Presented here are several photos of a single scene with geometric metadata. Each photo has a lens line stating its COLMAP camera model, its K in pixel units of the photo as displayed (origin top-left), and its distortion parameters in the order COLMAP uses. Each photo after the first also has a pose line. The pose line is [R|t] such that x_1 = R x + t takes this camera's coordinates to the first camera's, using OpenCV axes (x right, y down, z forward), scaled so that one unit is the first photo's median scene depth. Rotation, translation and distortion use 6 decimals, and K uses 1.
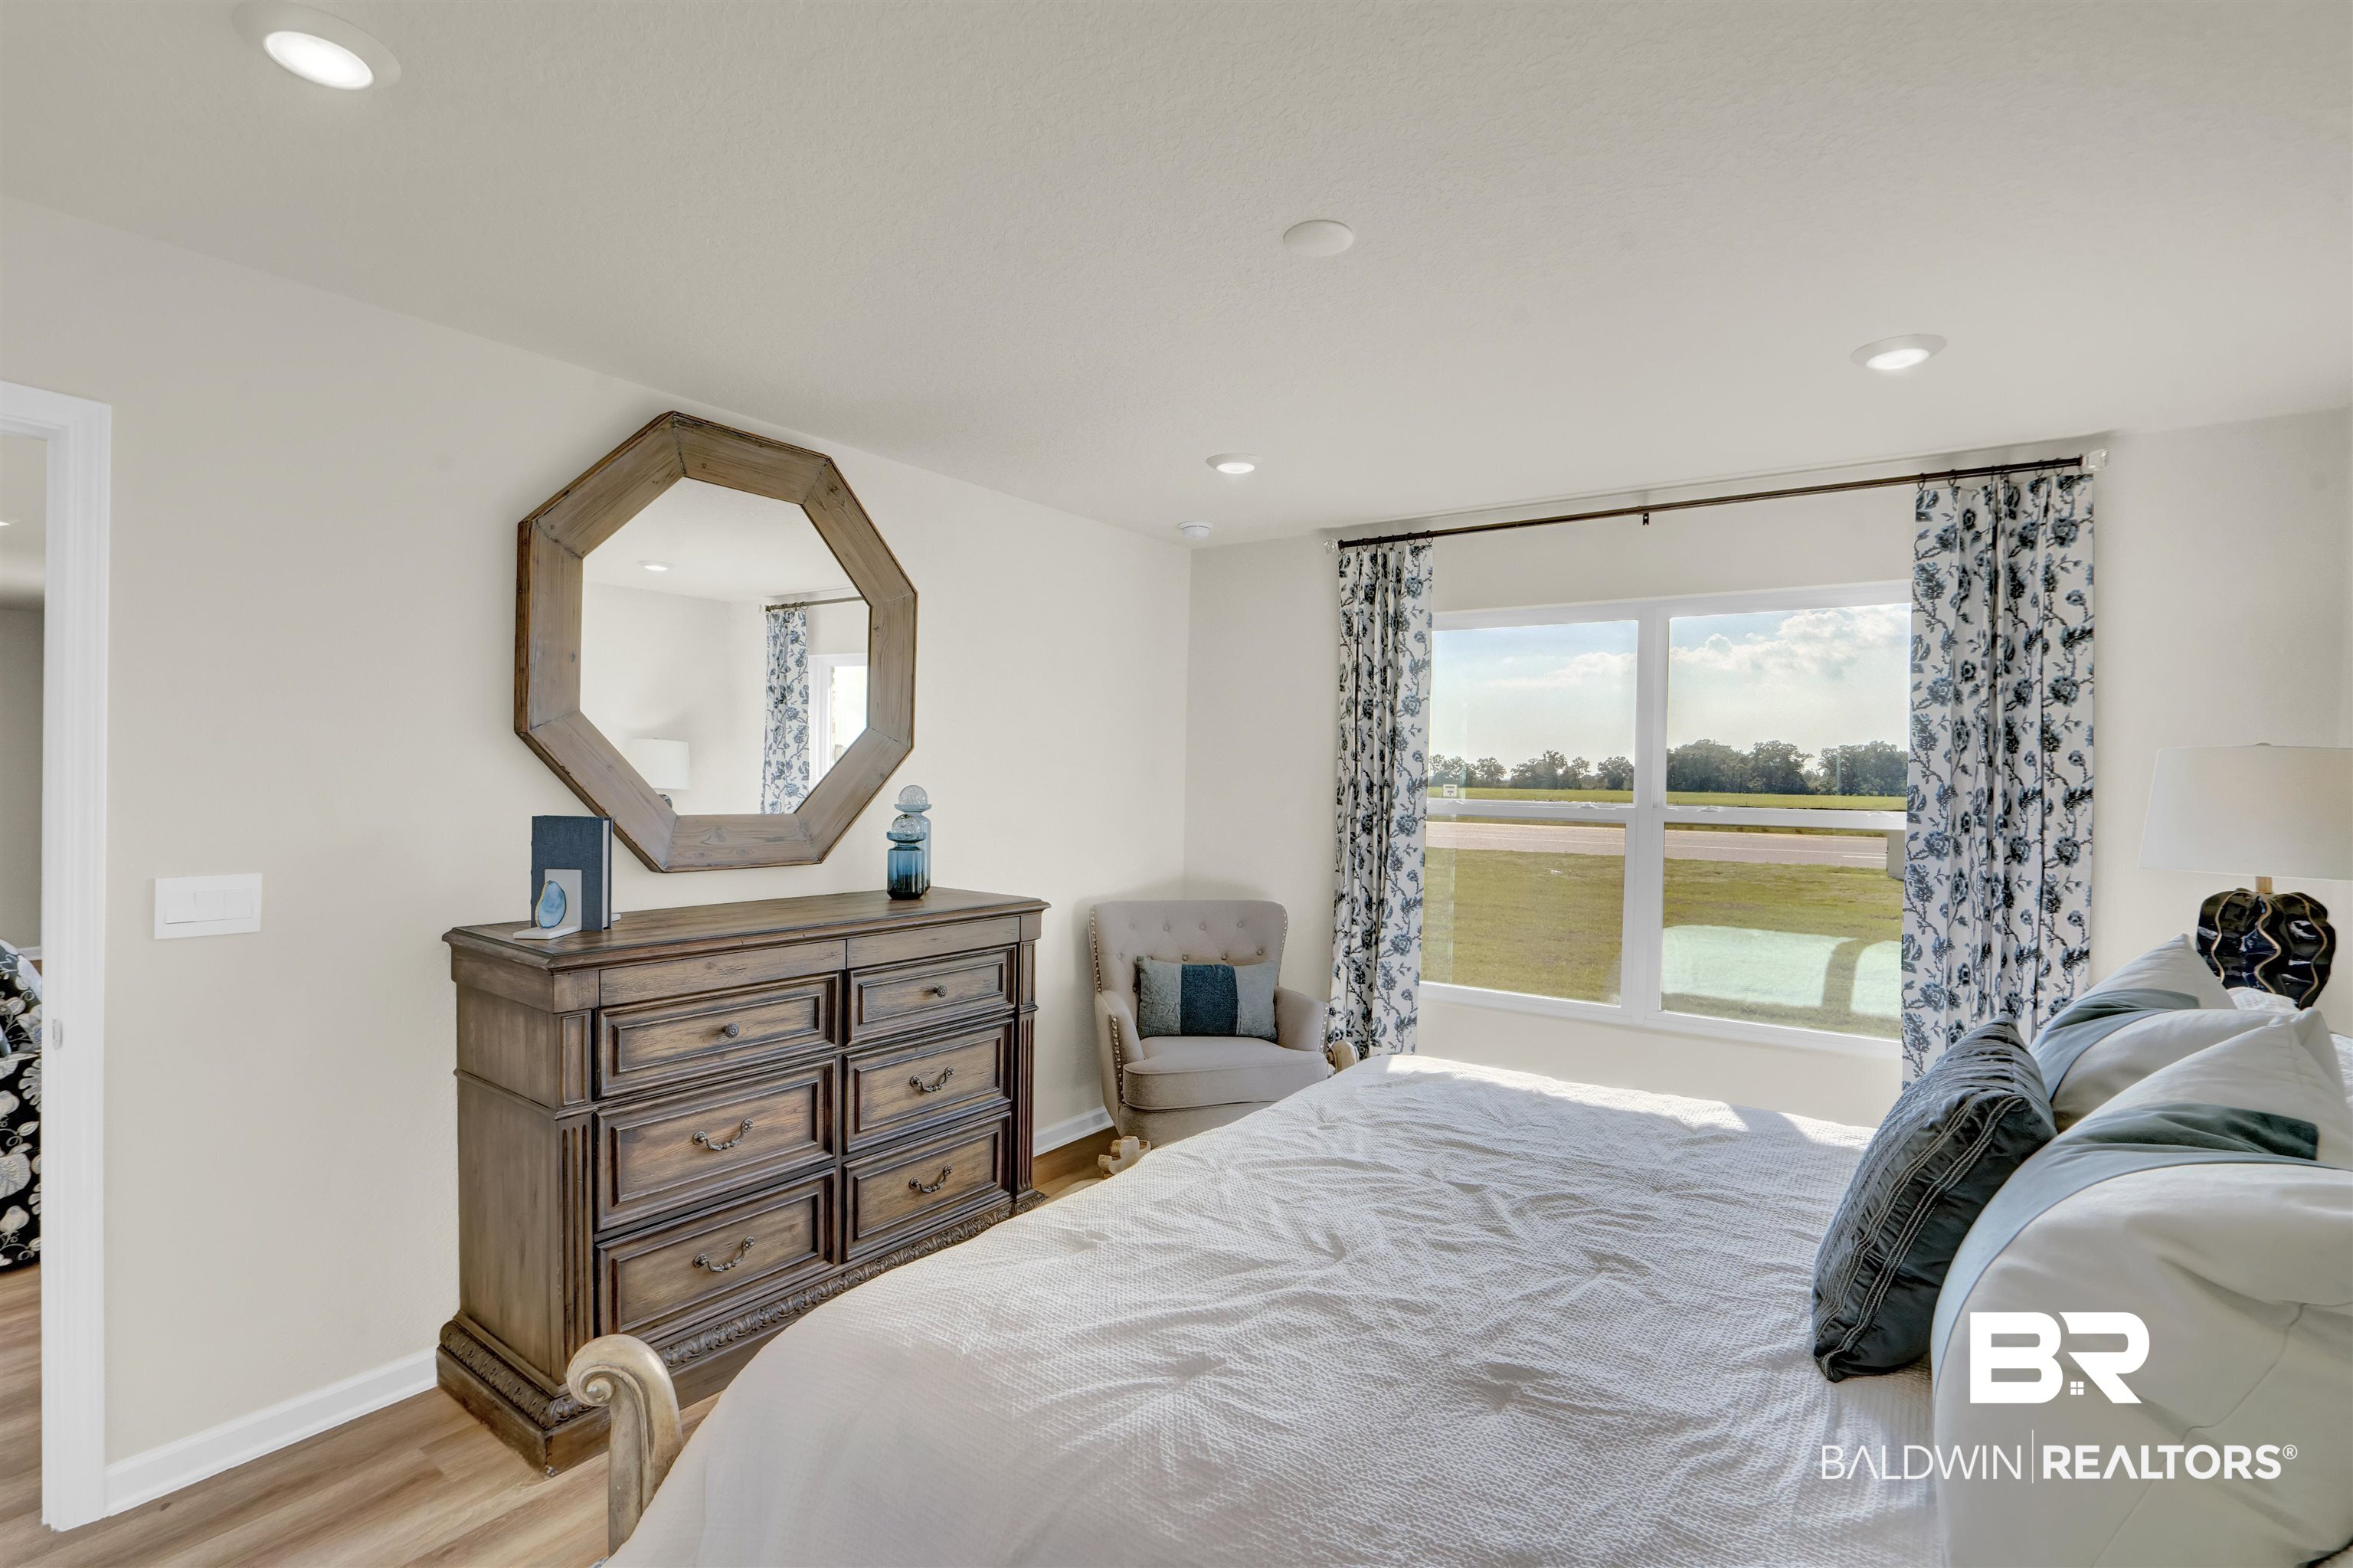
lens RADIAL K [[1116.7, 0, 1148.5], [0, 1116.7, 806.6], [0, 0, 1]] dist [-0.024713, 0.000165]
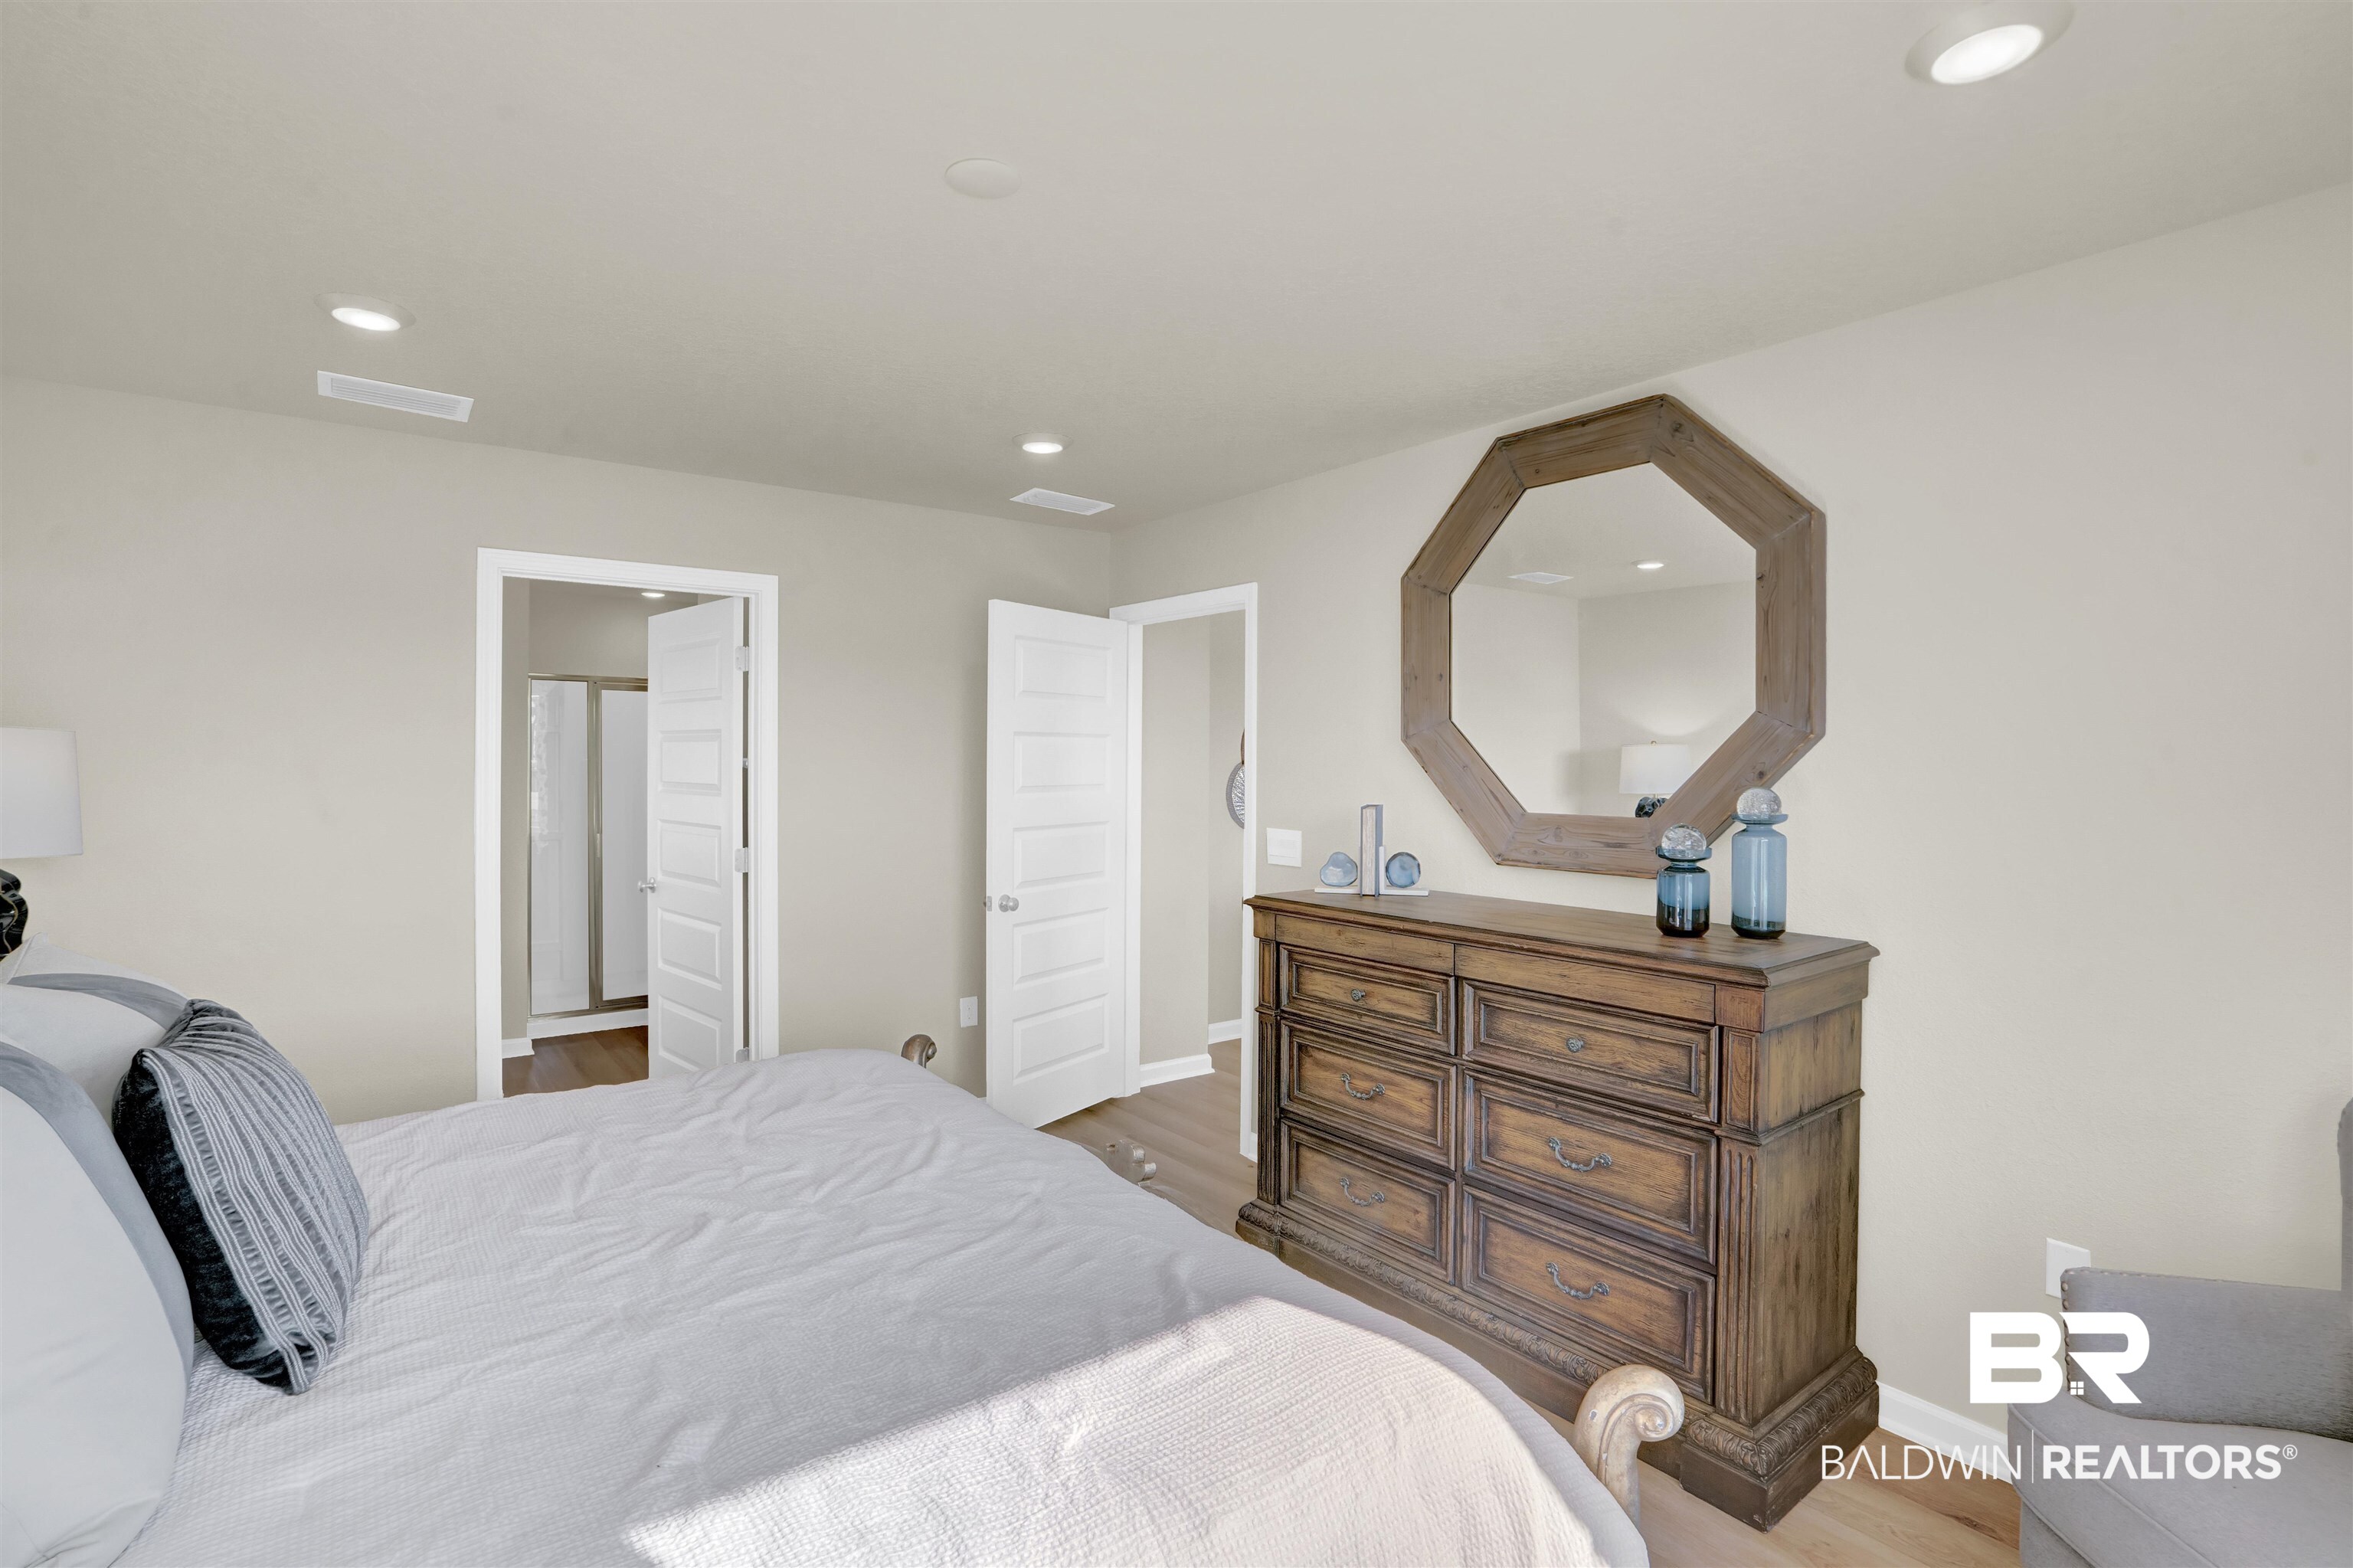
lens RADIAL K [[1102.9, 0, 1157.7], [0, 1102.9, 774.2], [0, 0, 1]] dist [-0.054190, 0.017952]
pose [[-0.285425, -0.008616, -0.958362, 0.669823], [-0.036405, 0.999335, 0.001858, -0.017709], [0.957709, 0.035419, -0.285549, 0.974838]]
